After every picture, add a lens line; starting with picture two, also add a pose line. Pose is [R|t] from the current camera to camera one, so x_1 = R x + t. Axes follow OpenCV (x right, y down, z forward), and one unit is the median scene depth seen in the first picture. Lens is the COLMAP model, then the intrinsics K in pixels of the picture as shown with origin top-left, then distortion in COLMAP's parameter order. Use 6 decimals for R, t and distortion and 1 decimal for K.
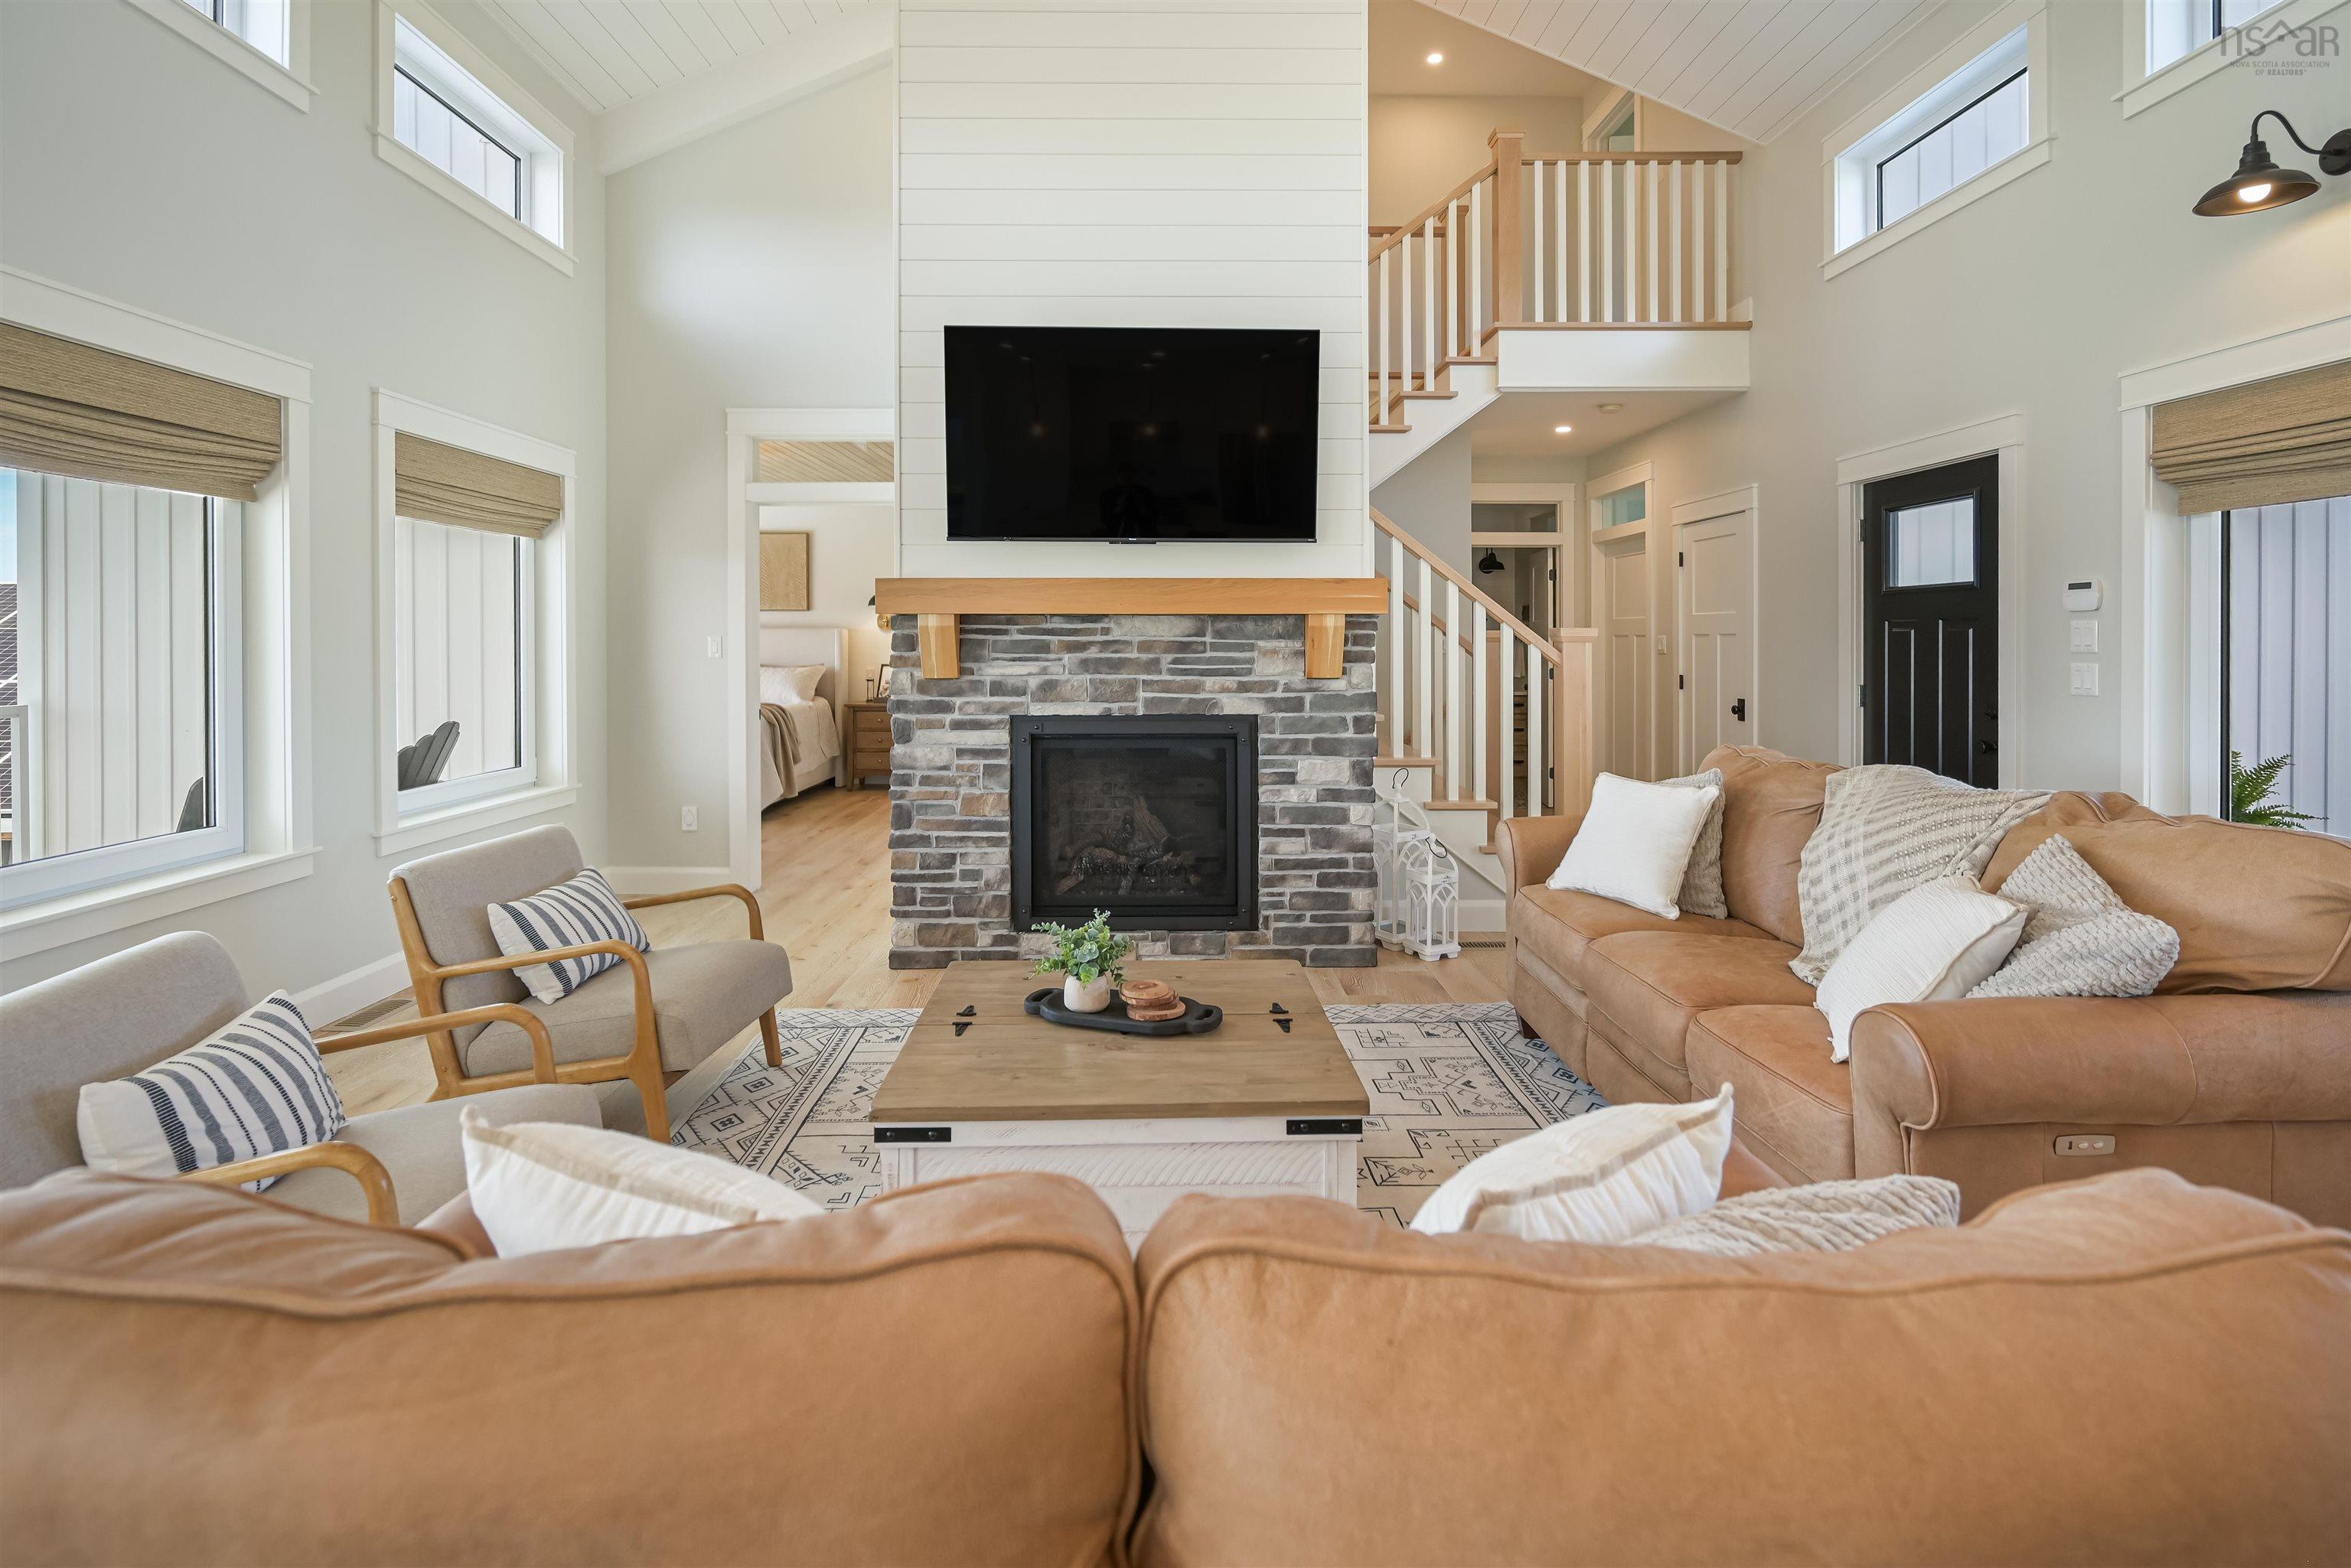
lens RADIAL K [[1079.5, 0, 1184.3], [0, 1079.5, 634.1], [0, 0, 1]] dist [0.003106, -0.004023]
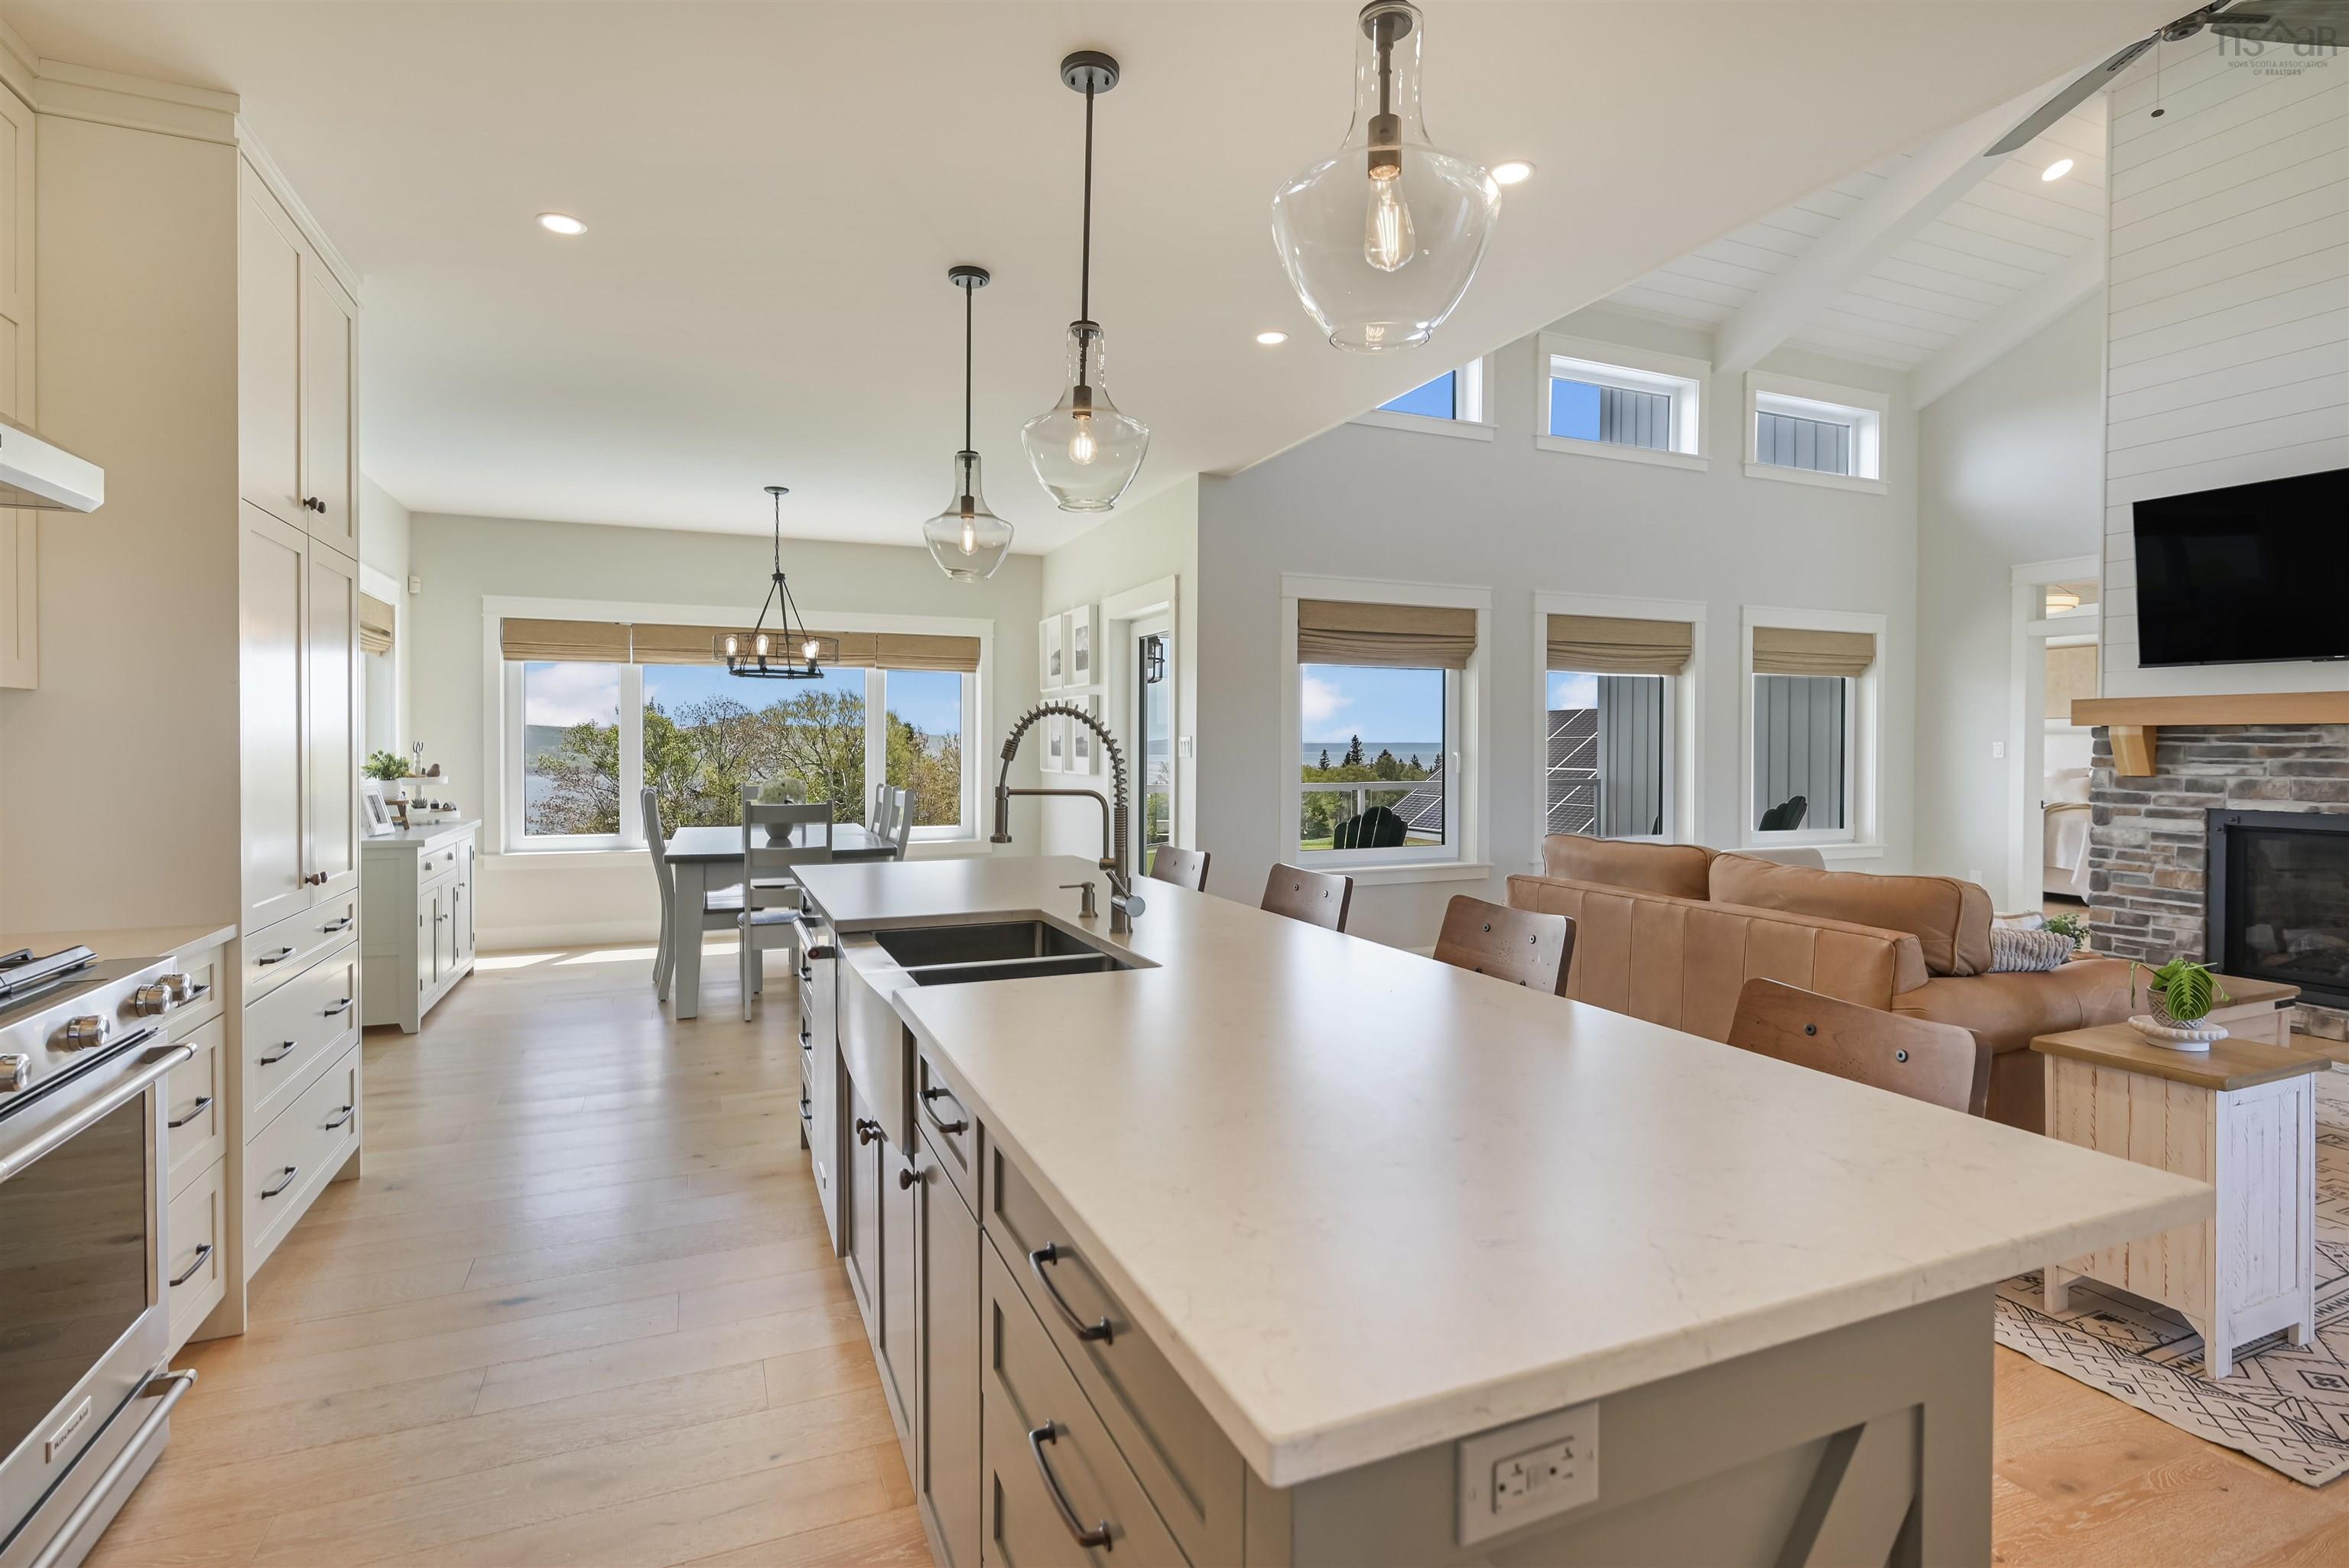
lens RADIAL K [[1078.5, 0, 1176.8], [0, 1078.5, 758.4], [0, 0, 1]] dist [0.003106, -0.004023]
pose [[0.375080, 0.014079, -0.926886, 0.520649], [0.003717, 0.999854, 0.016691, -0.004604], [0.926985, -0.009706, 0.374973, -0.511836]]
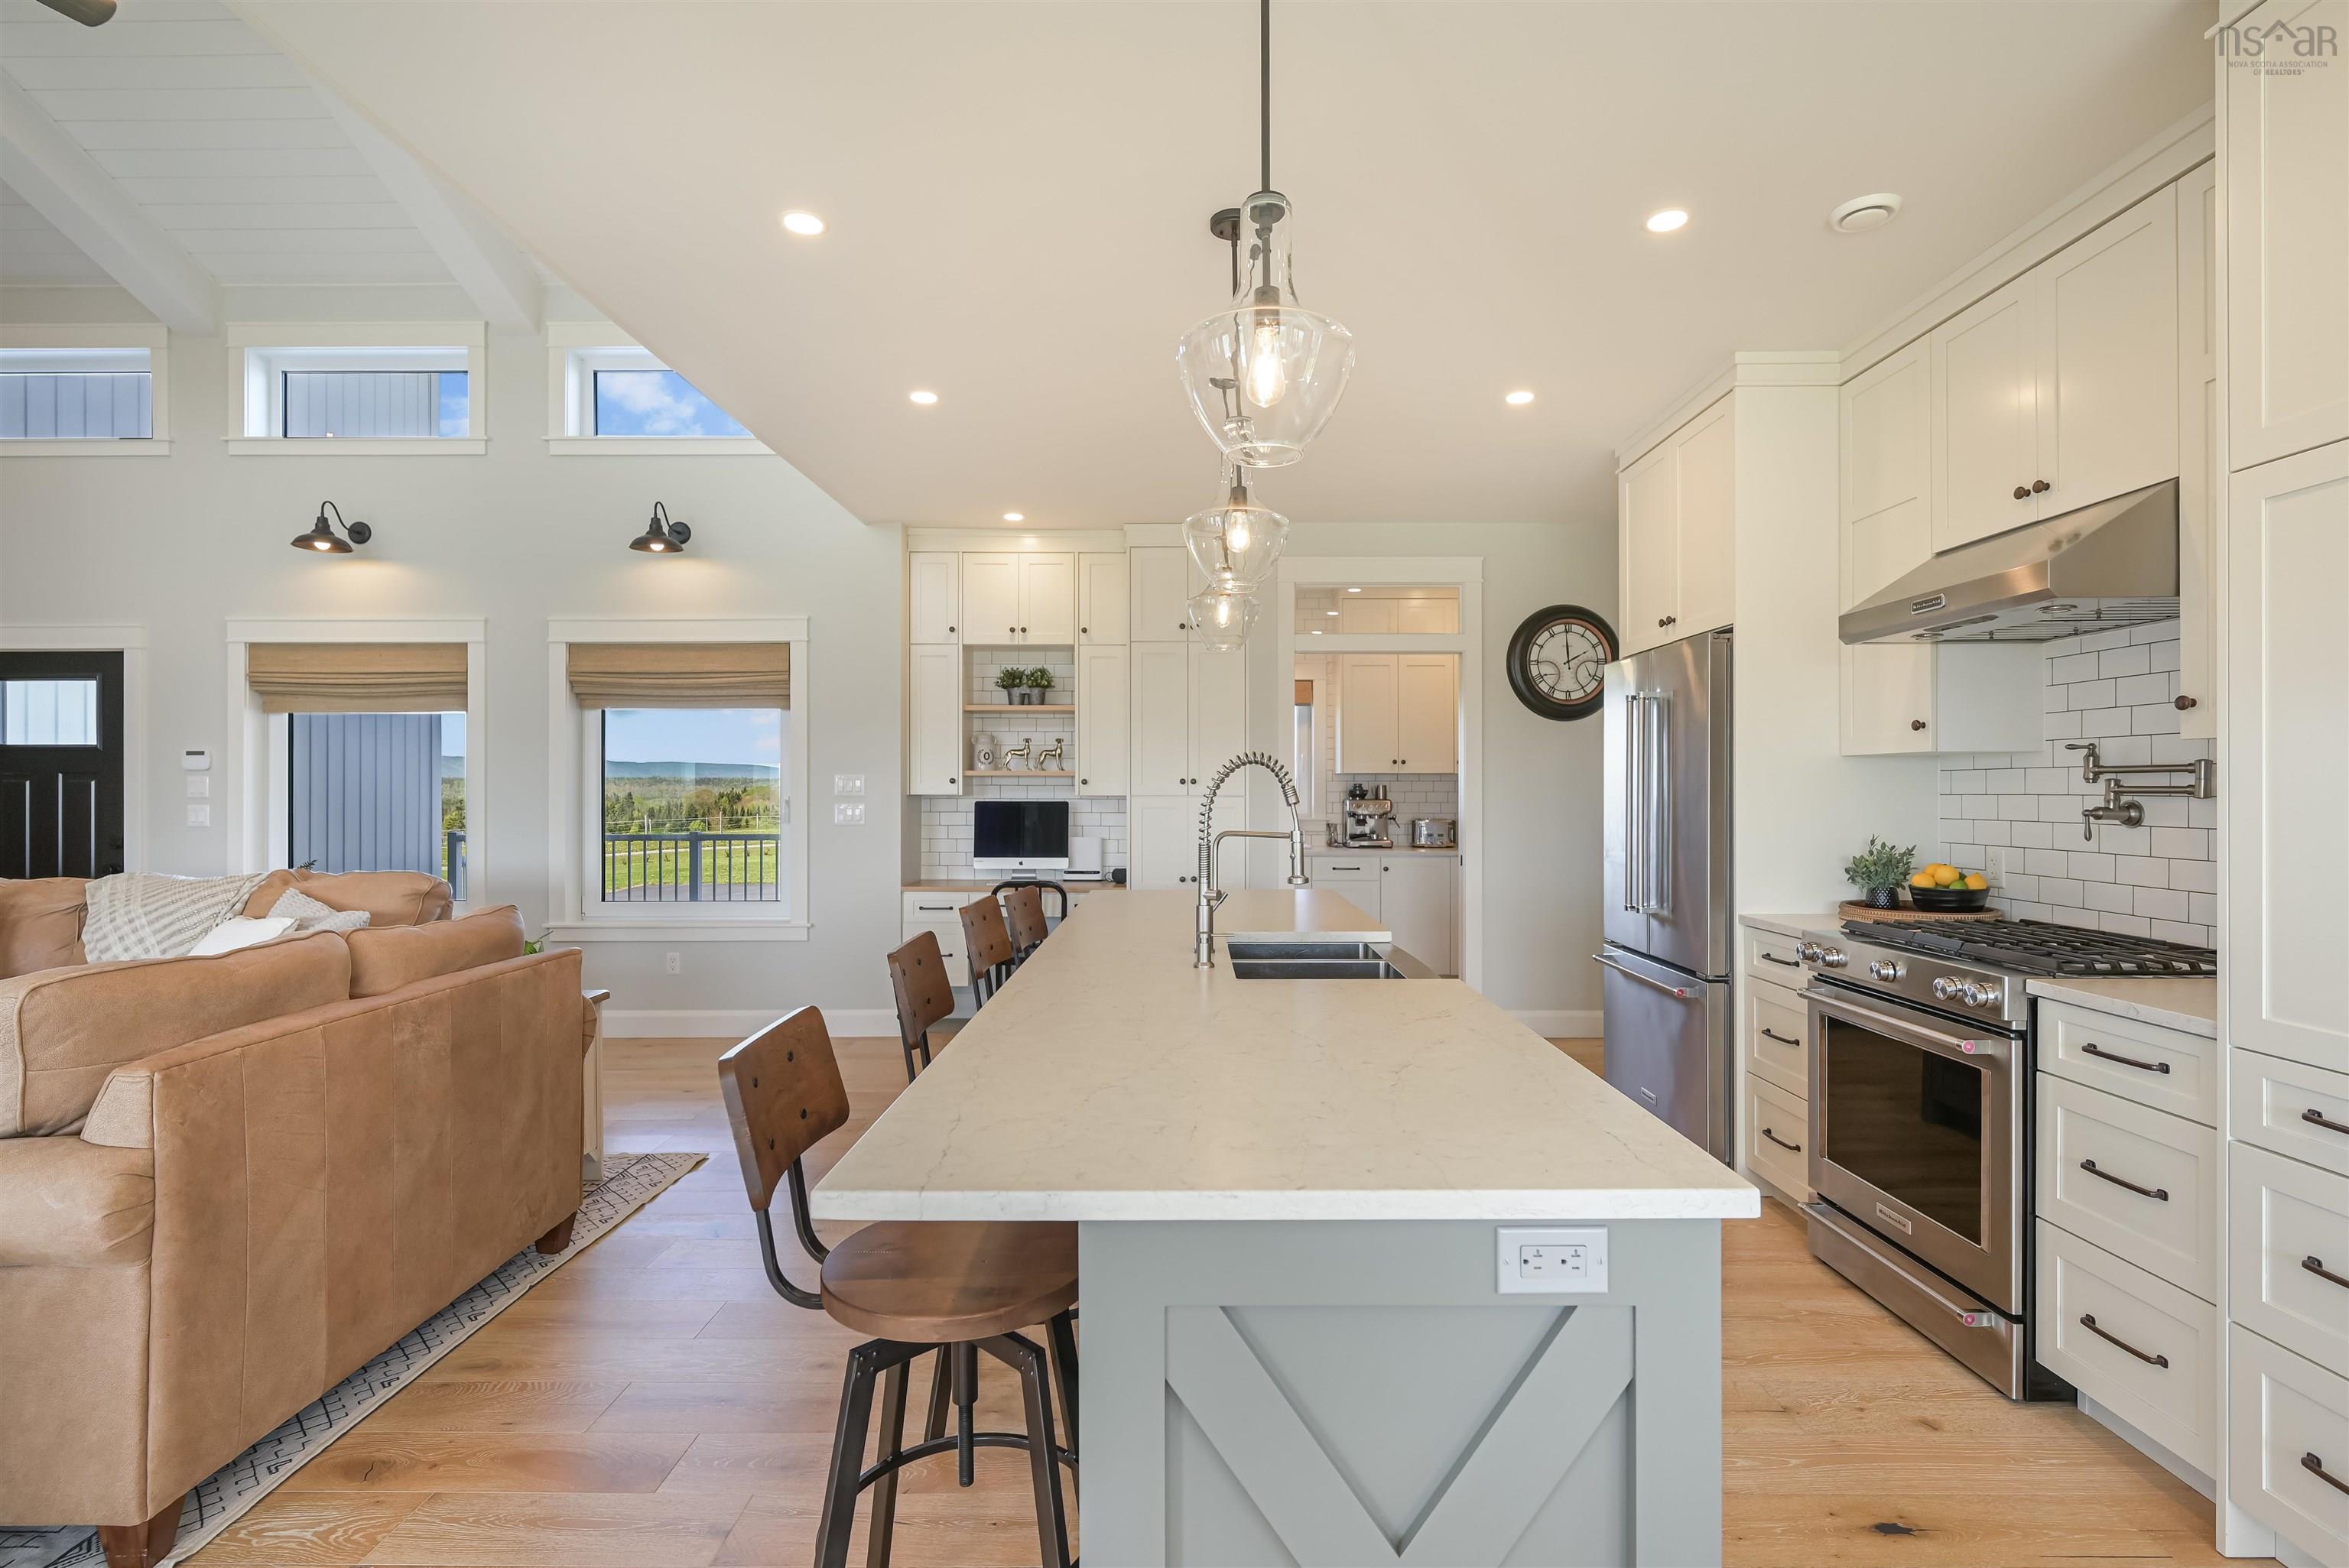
lens RADIAL K [[1078.5, 0, 1173.3], [0, 1078.5, 787.4], [0, 0, 1]] dist [0.003106, -0.004023]
pose [[0.022304, 0.002606, 0.999748, -0.557634], [-0.006715, 0.999974, -0.002457, -0.002713], [-0.999729, -0.006659, 0.022321, -0.337488]]
